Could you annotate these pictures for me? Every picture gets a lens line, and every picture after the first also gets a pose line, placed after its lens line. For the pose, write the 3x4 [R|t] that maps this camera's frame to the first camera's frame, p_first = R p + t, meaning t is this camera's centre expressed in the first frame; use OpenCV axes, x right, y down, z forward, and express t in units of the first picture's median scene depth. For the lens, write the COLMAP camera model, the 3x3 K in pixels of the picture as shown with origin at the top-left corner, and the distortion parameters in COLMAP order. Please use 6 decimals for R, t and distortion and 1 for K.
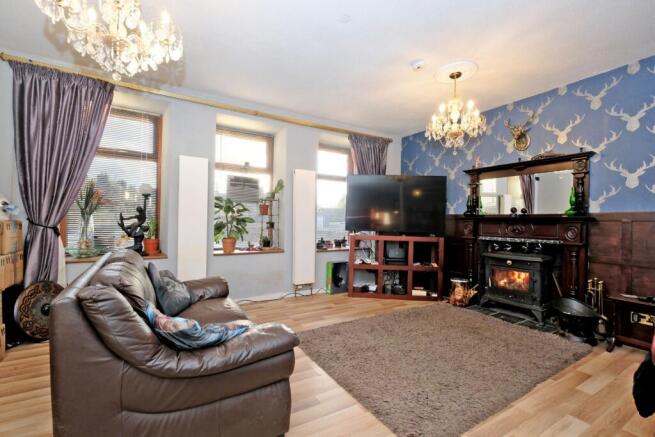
lens RADIAL K [[285.9, 0, 328.4], [0, 285.9, 217.8], [0, 0, 1]] dist [0.000098, 0.000151]
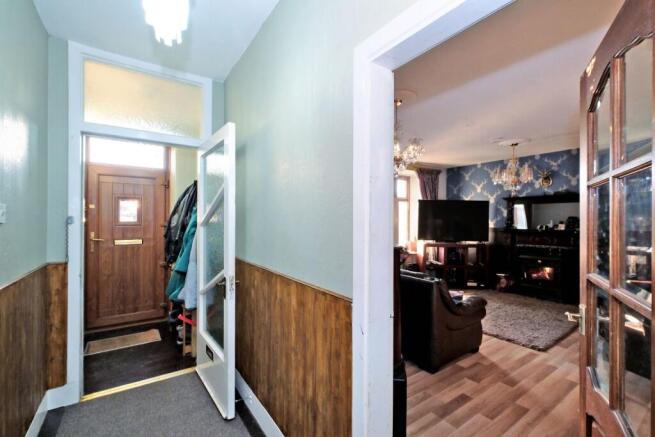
lens RADIAL K [[285.9, 0, 326.4], [0, 285.9, 219.5], [0, 0, 1]] dist [0.000098, 0.000151]
pose [[0.997276, -0.003525, 0.073681, -0.524173], [0.003416, 0.999993, 0.001605, -0.063863], [-0.073686, -0.001349, 0.997281, -0.370905]]
